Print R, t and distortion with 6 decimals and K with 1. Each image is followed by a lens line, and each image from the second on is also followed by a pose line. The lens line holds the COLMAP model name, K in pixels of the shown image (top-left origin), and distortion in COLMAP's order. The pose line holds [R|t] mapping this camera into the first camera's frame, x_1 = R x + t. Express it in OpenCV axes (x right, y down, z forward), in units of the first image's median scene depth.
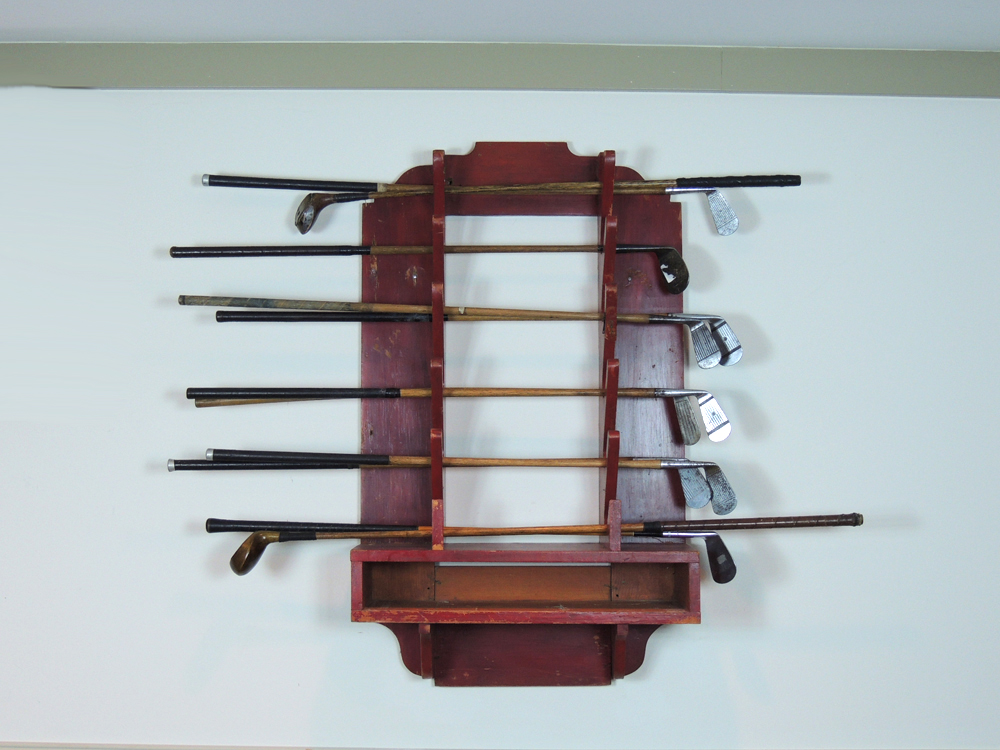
lens RADIAL K [[1454.6, 0, 504.0], [0, 1454.6, 373.9], [0, 0, 1]] dist [-0.159540, 0.000000]
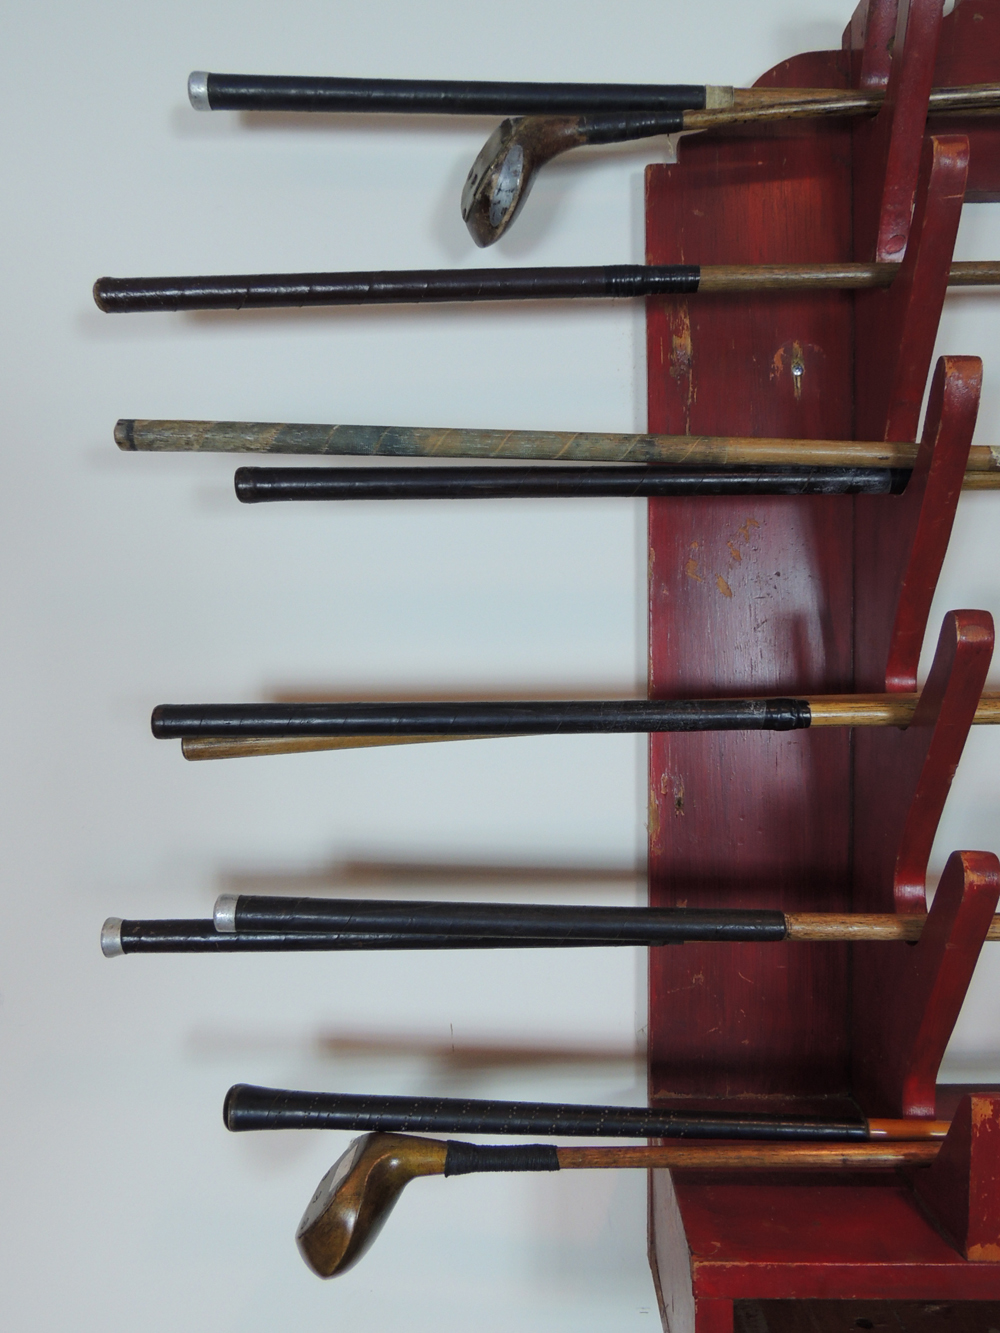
lens RADIAL K [[1112.7, 0, 490.8], [0, 1112.7, 665.9], [0, 0, 1]] dist [-0.001208, -0.001202]
pose [[0.999010, -0.007744, -0.043812, -0.131026], [0.011968, 0.995214, 0.096986, -0.022906], [0.042851, -0.097414, 0.994321, 0.748971]]
